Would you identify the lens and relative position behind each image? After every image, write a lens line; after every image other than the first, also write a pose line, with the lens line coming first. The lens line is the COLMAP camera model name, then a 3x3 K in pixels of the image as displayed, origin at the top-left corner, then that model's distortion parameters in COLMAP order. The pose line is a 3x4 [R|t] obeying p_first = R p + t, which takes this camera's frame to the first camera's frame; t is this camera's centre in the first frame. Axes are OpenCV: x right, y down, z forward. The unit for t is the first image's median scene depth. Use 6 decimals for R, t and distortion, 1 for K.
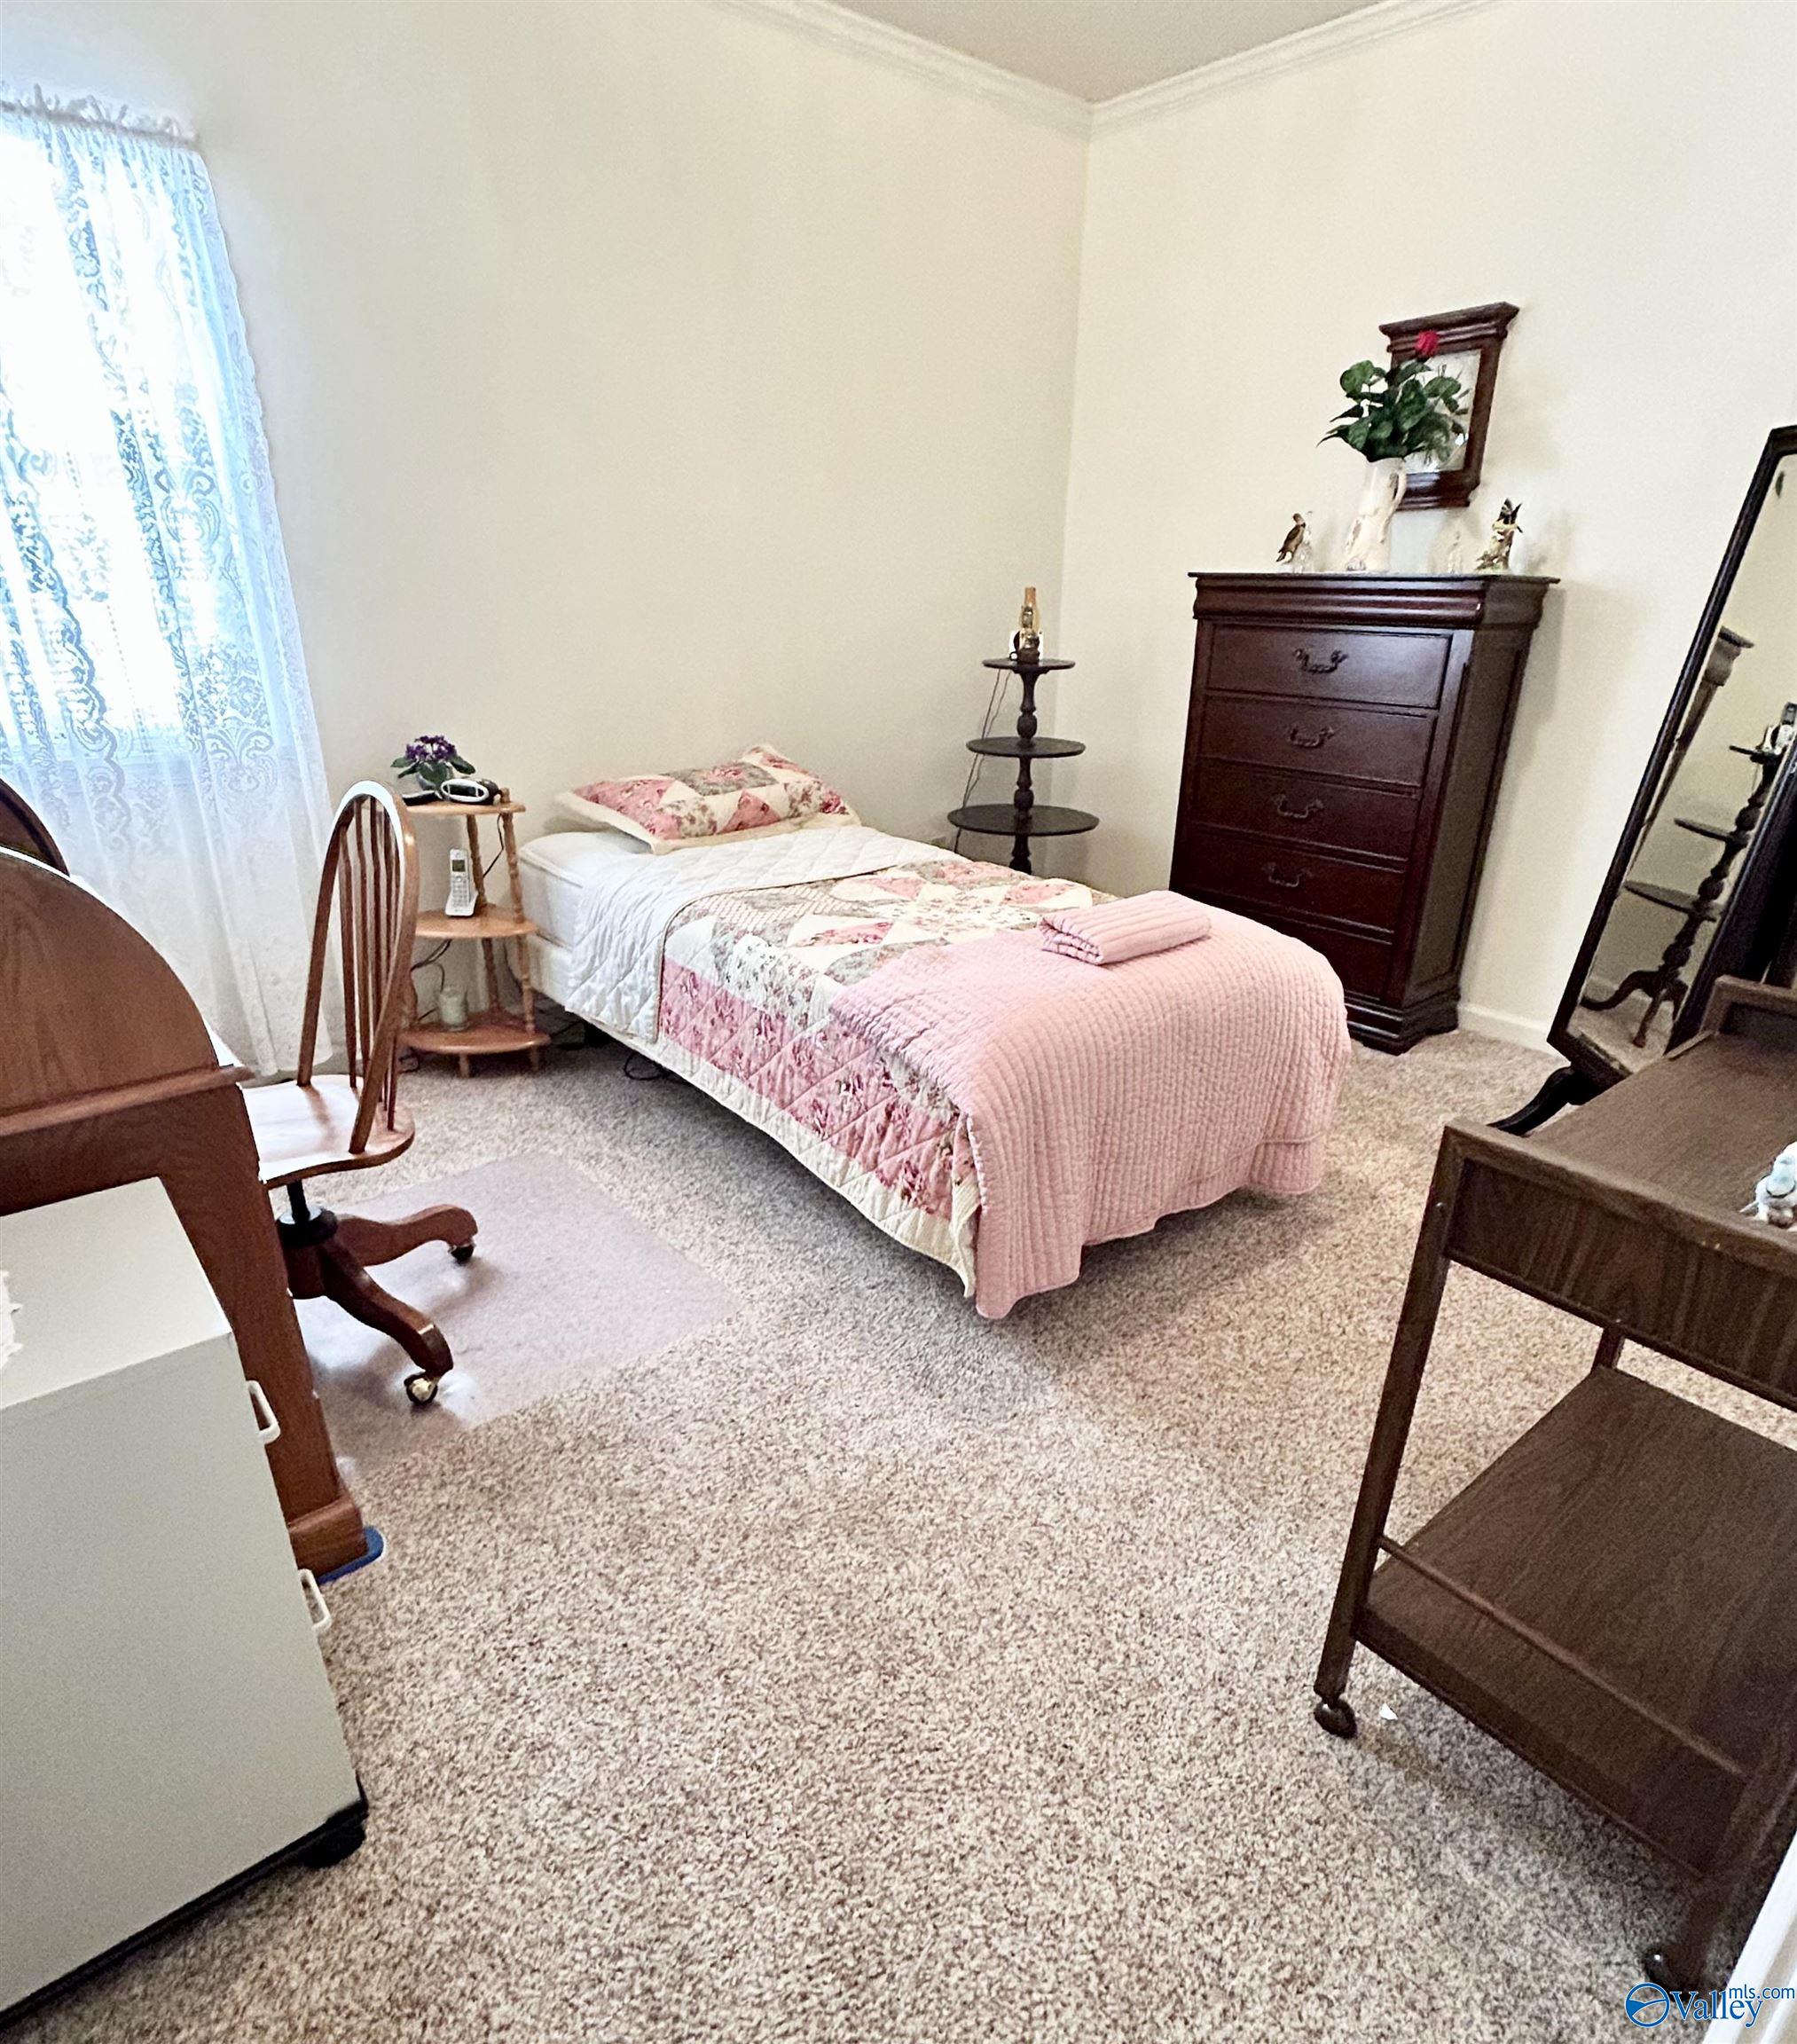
lens RADIAL K [[1160.0, 0, 899.6], [0, 1160.0, 1024.7], [0, 0, 1]] dist [-0.000939, 0.000222]
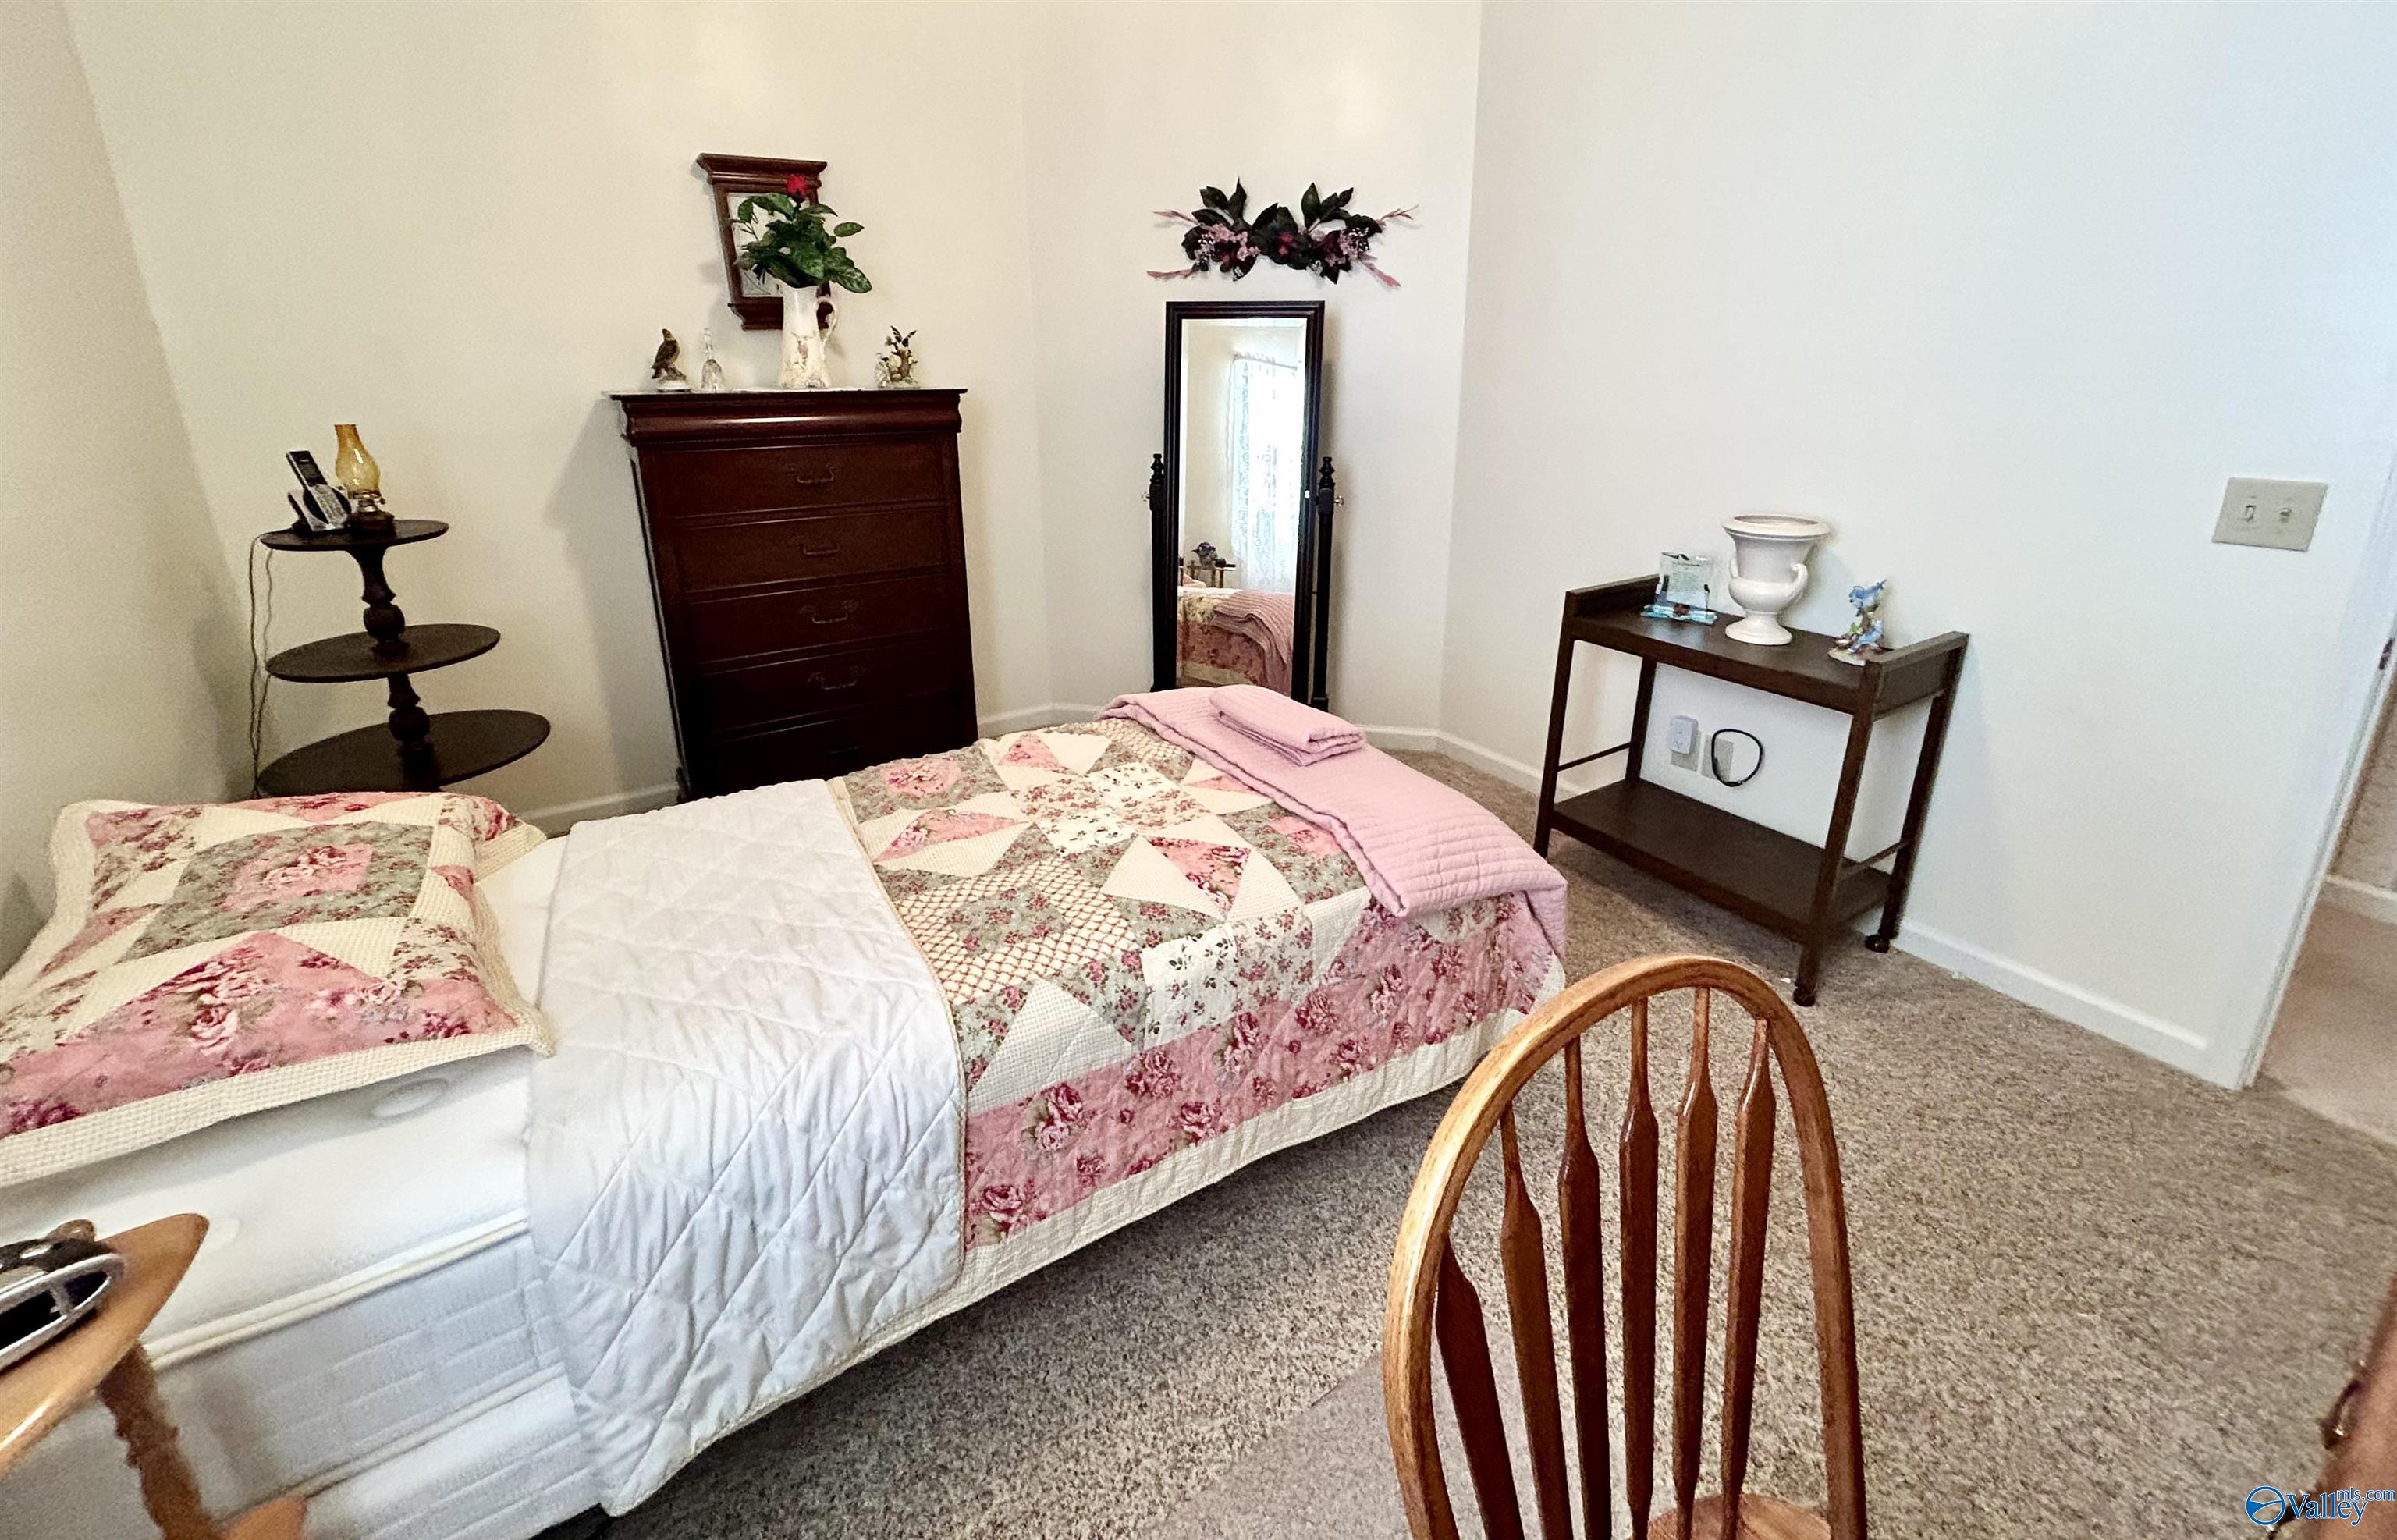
lens RADIAL K [[946.1, 0, 1183.7], [0, 946.1, 619.7], [0, 0, 1]] dist [0.000669, -0.000101]
pose [[0.139665, -0.269355, 0.952860, -0.599383], [0.360301, 0.910151, 0.204471, -0.358006], [-0.922322, 0.314759, 0.224165, 0.792978]]
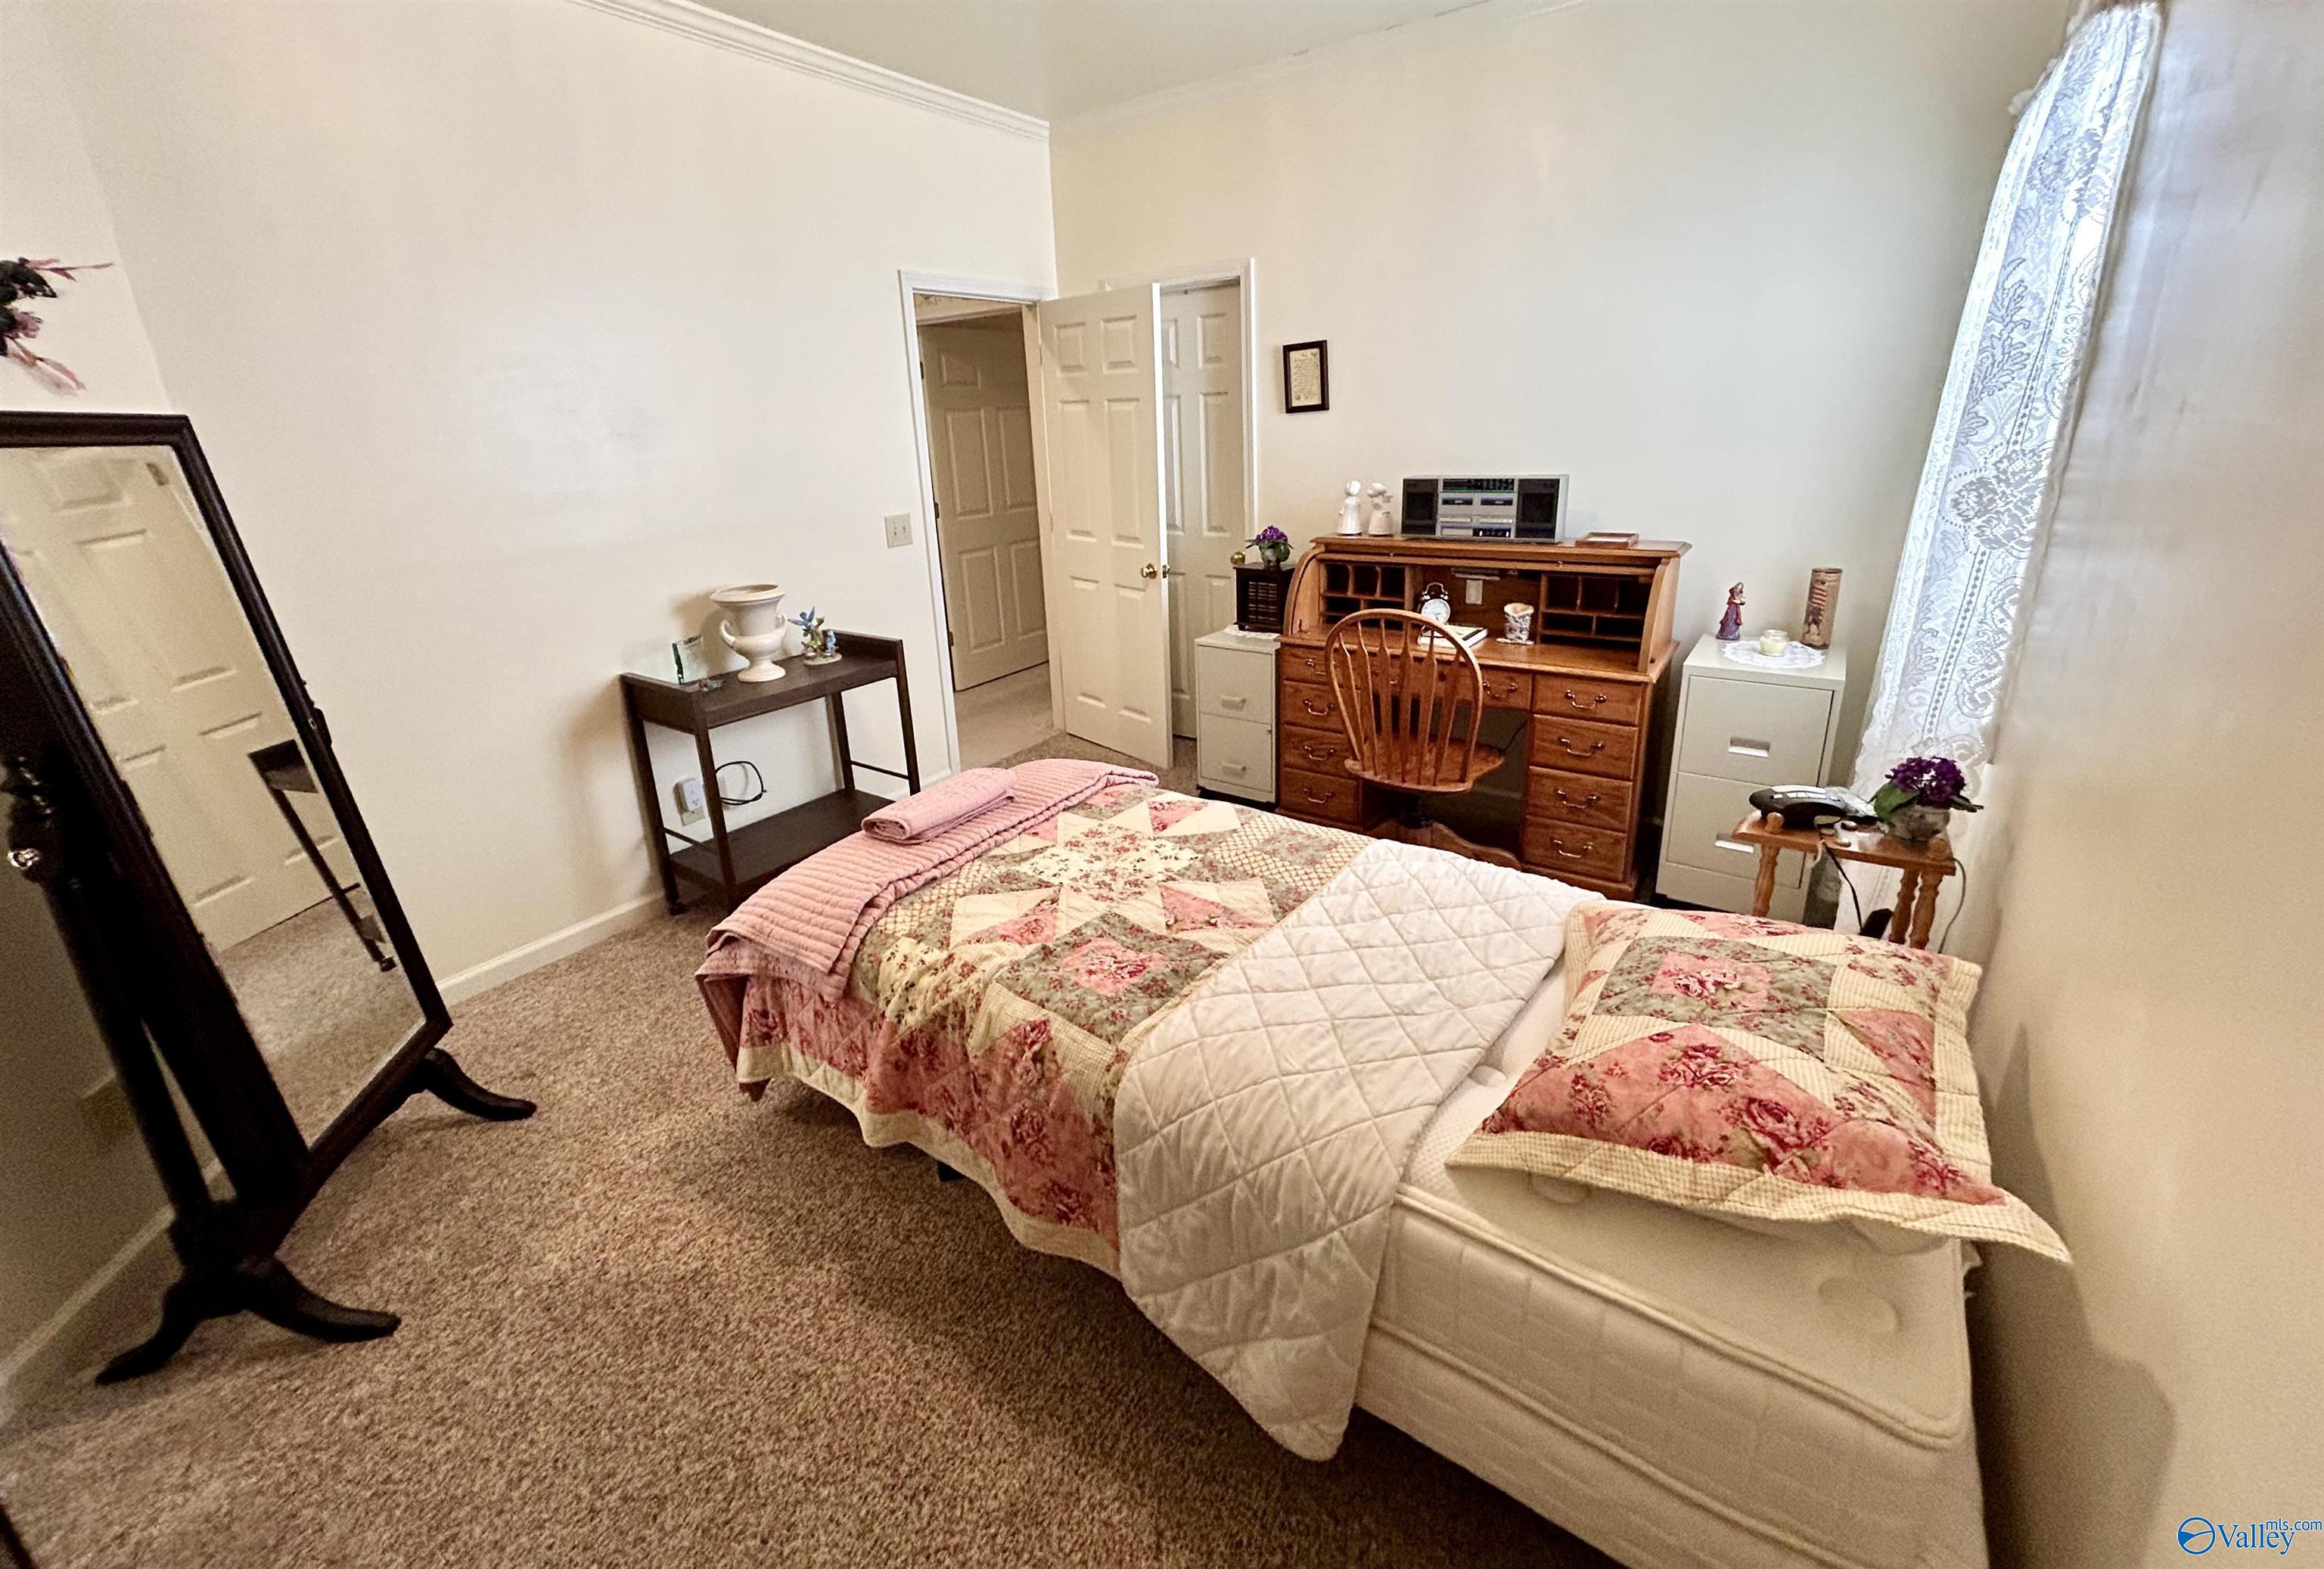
lens RADIAL K [[917.7, 0, 1159.9], [0, 917.7, 784.3], [0, 0, 1]] dist [0.000540, 0.000024]
pose [[-0.967092, 0.100414, -0.233774, 0.188601], [-0.083638, 0.742292, 0.664837, -0.701032], [0.240287, 0.662511, -0.709466, 1.601001]]
